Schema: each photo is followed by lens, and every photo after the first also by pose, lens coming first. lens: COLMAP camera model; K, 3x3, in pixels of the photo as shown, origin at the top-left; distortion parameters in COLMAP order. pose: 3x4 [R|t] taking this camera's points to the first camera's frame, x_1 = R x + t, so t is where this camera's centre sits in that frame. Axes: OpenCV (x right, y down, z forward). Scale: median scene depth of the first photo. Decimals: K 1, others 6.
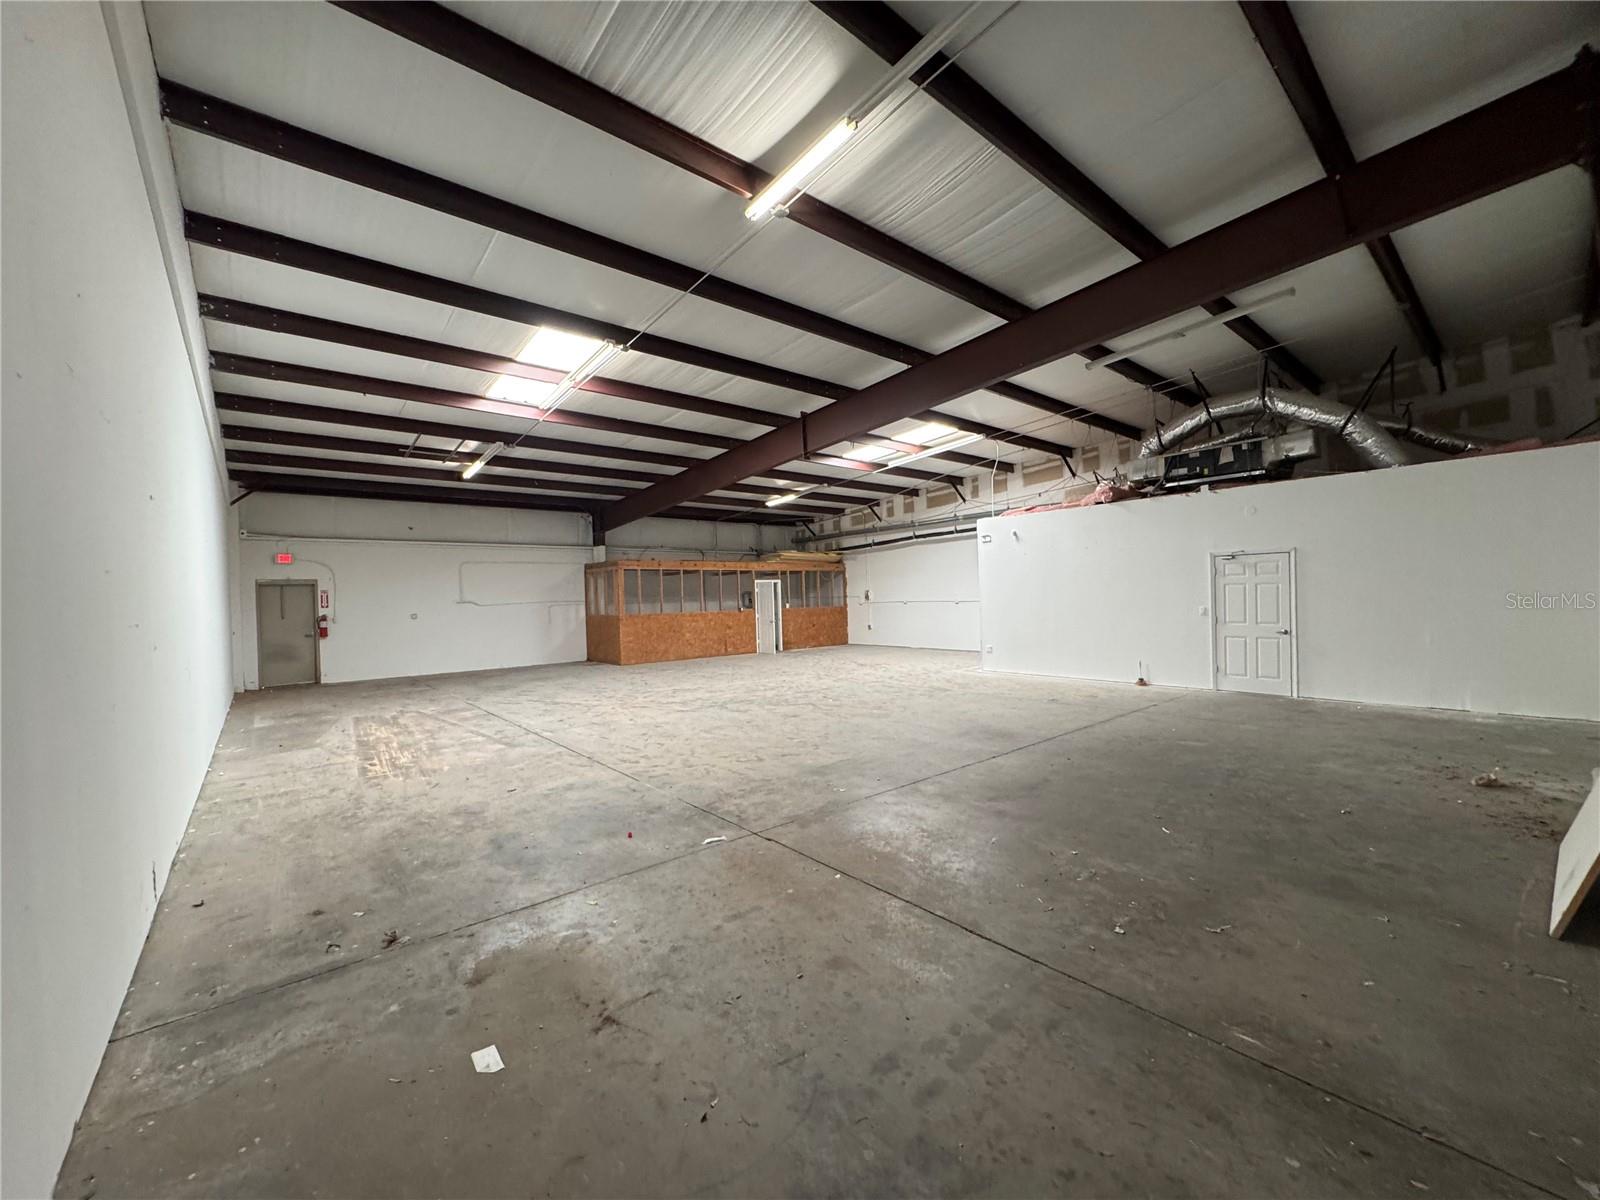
lens RADIAL K [[637.8, 0, 800.0], [0, 637.8, 600.0], [0, 0, 1]] dist [-0.002032, -0.000131]
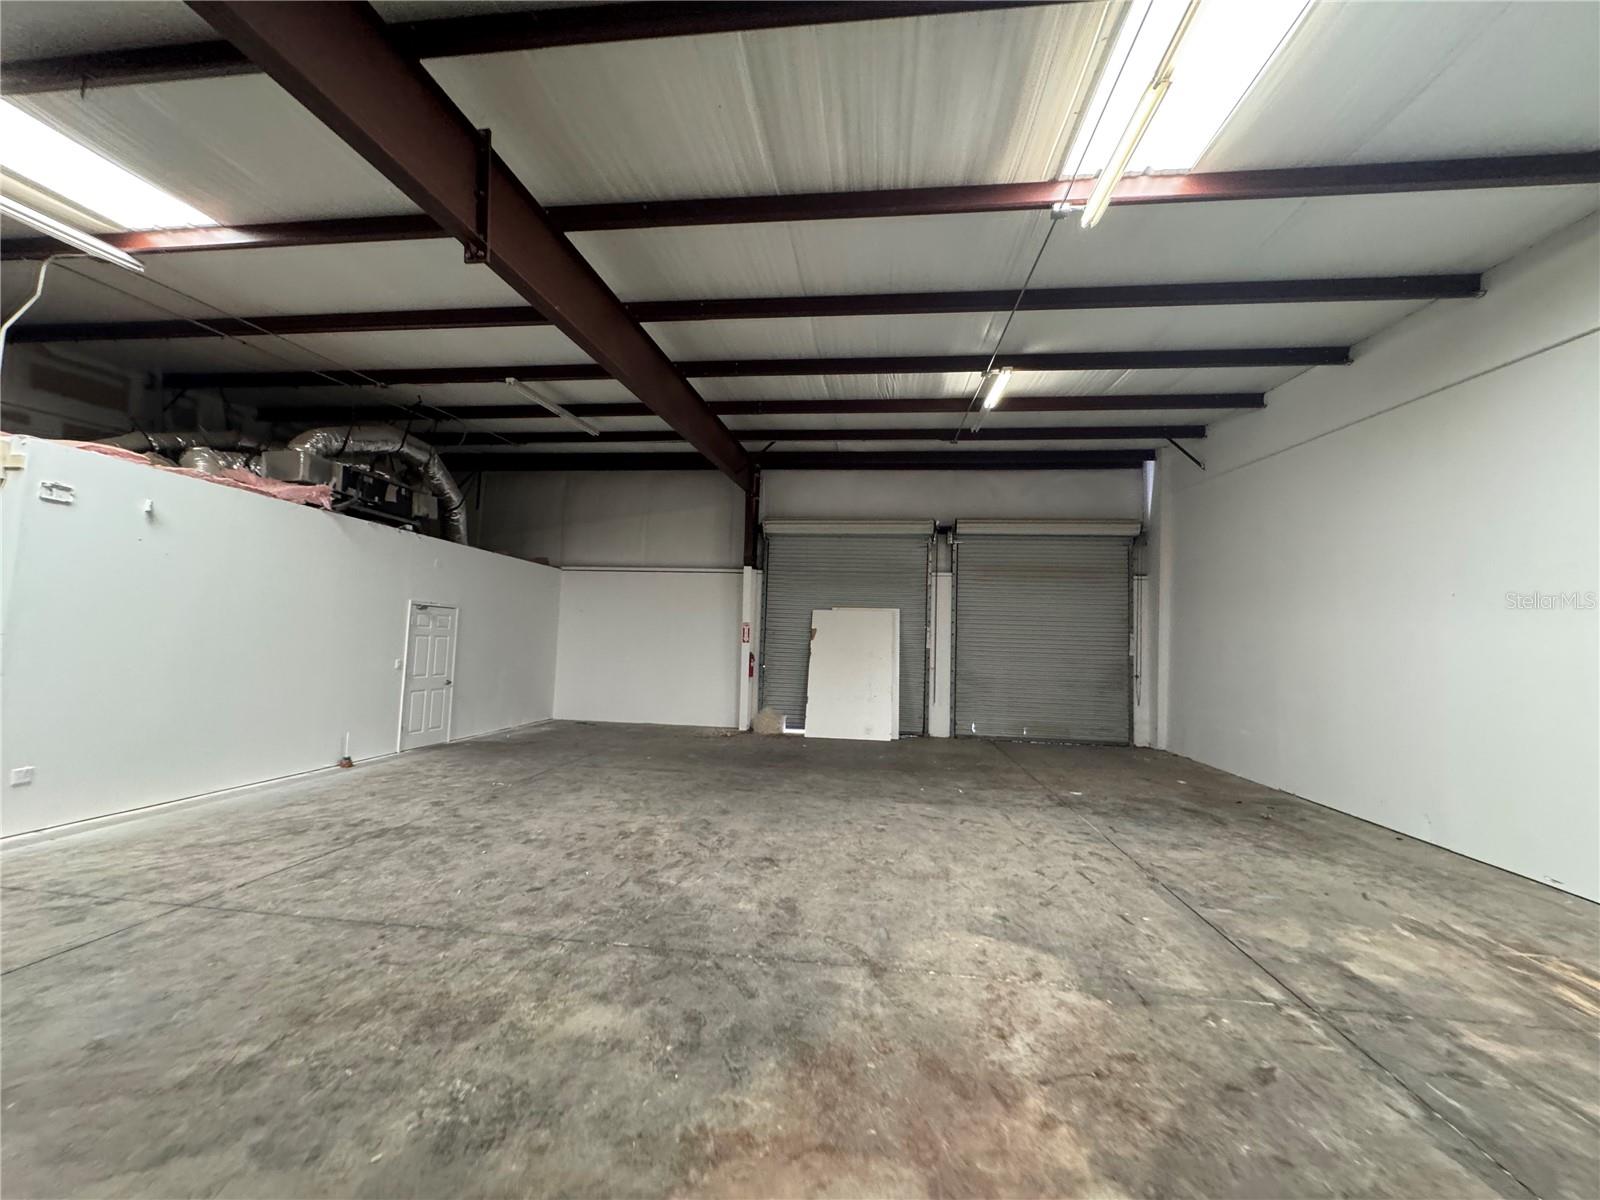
lens RADIAL K [[637.8, 0, 800.0], [0, 637.8, 600.0], [0, 0, 1]] dist [-0.002032, -0.000131]
pose [[-0.682355, 0.057952, 0.728720, -0.419833], [-0.009041, 0.996108, -0.087681, -0.000036], [-0.730965, -0.066418, -0.679175, 1.260808]]
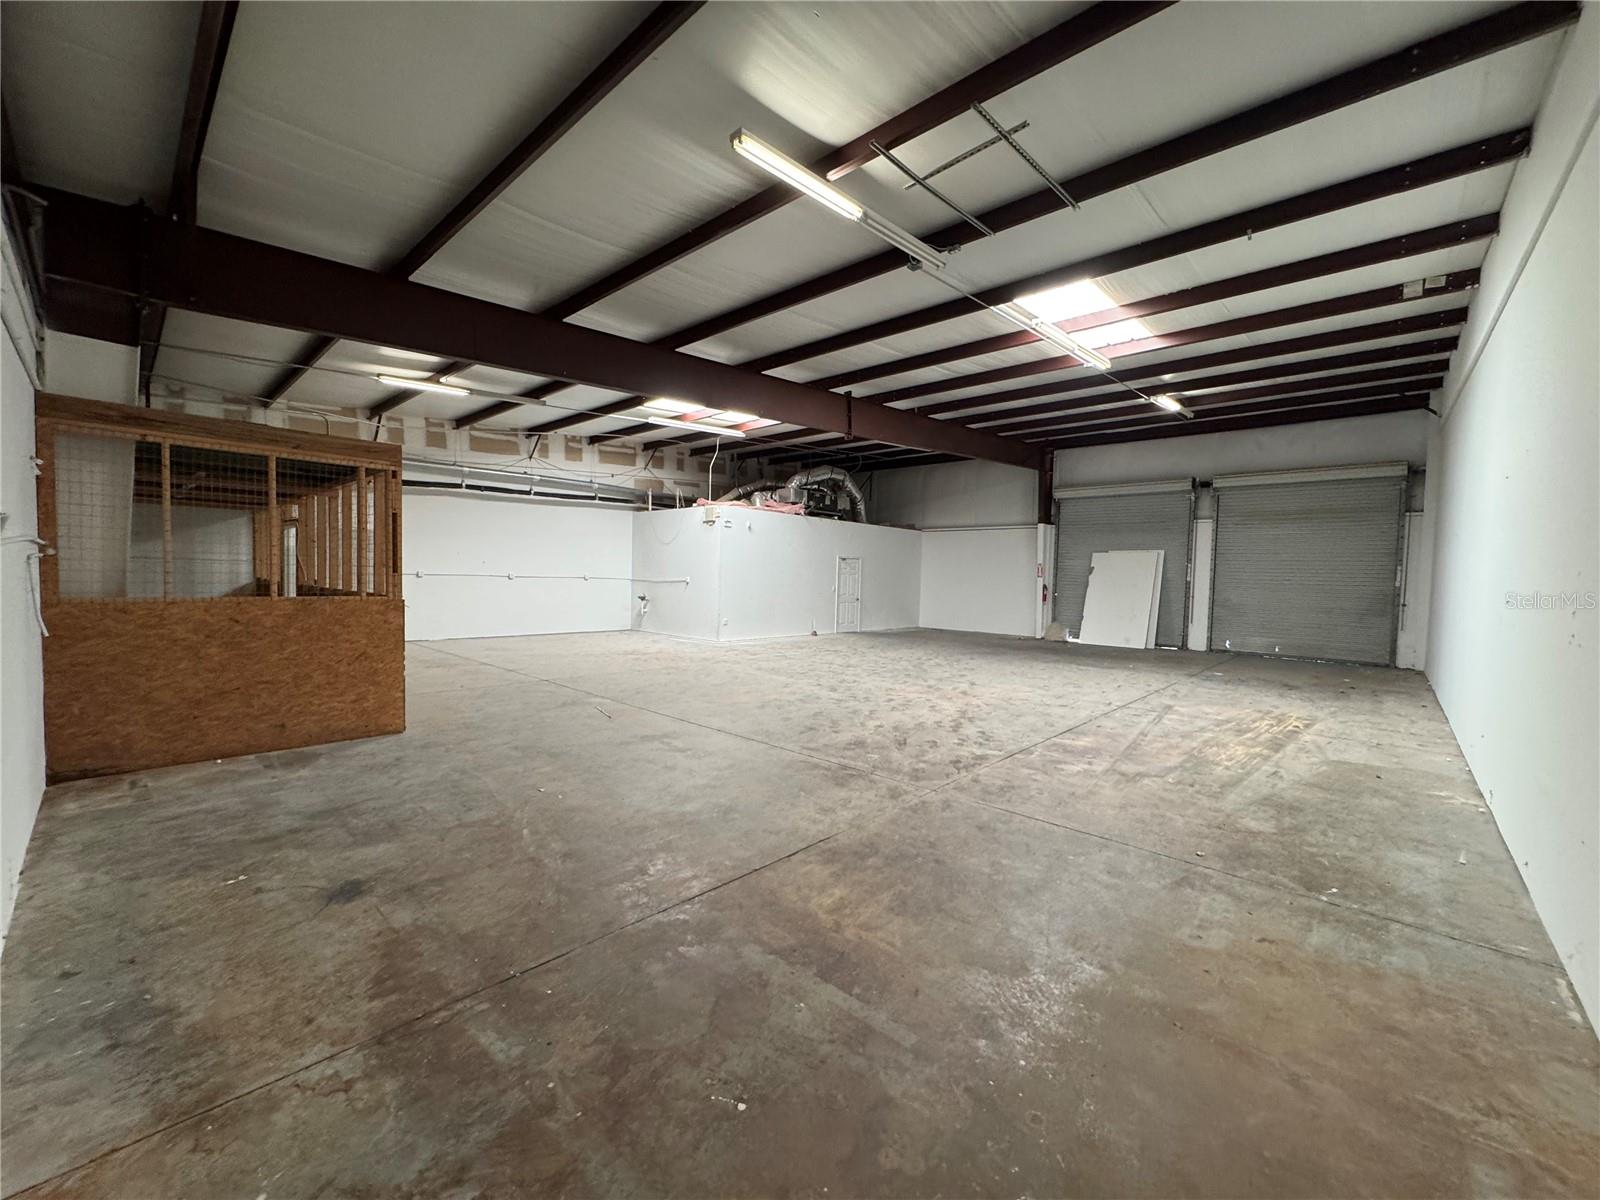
lens RADIAL K [[637.8, 0, 800.0], [0, 637.8, 600.0], [0, 0, 1]] dist [-0.002032, -0.000131]
pose [[-0.126080, -0.014837, 0.991909, -1.147117], [-0.017993, 0.999758, 0.012667, 0.028895], [-0.991857, -0.016250, -0.126316, 1.379532]]
